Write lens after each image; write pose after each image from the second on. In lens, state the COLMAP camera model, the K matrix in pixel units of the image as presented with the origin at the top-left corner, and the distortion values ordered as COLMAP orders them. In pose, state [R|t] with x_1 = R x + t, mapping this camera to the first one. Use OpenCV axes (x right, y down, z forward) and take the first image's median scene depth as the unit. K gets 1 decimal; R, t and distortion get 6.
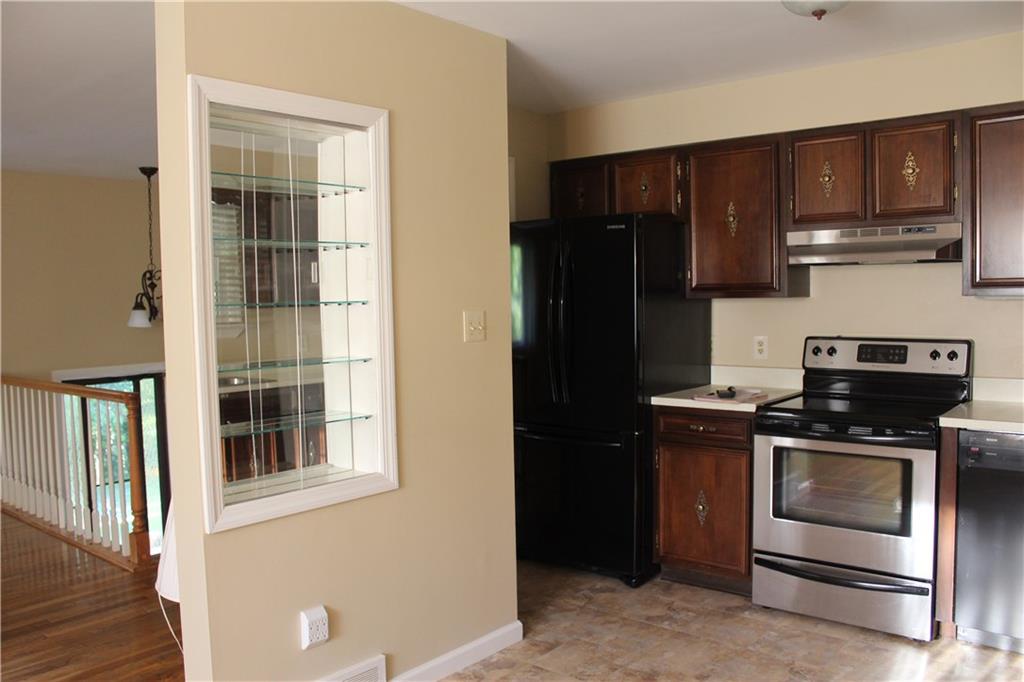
lens RADIAL K [[841.8, 0, 507.5], [0, 841.8, 338.0], [0, 0, 1]] dist [-0.160068, 0.122323]
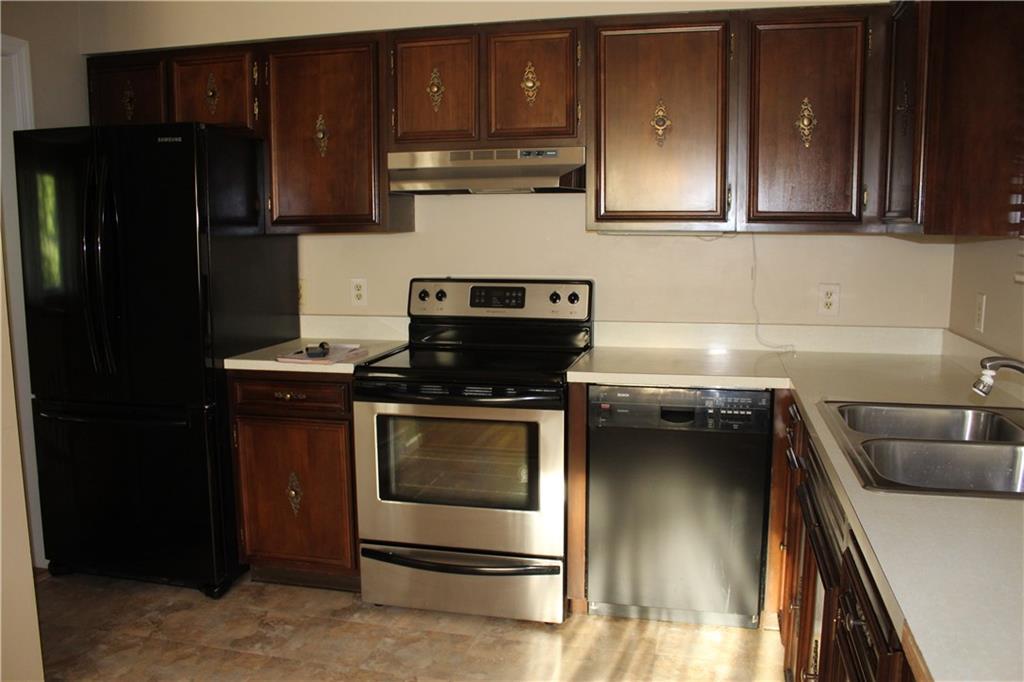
lens RADIAL K [[841.8, 0, 512.8], [0, 841.8, 341.7], [0, 0, 1]] dist [-0.160068, 0.122323]
pose [[0.890176, -0.047675, 0.453115, 0.067875], [0.012676, 0.996717, 0.079968, -0.005210], [-0.455440, -0.065442, 0.887858, 0.204018]]
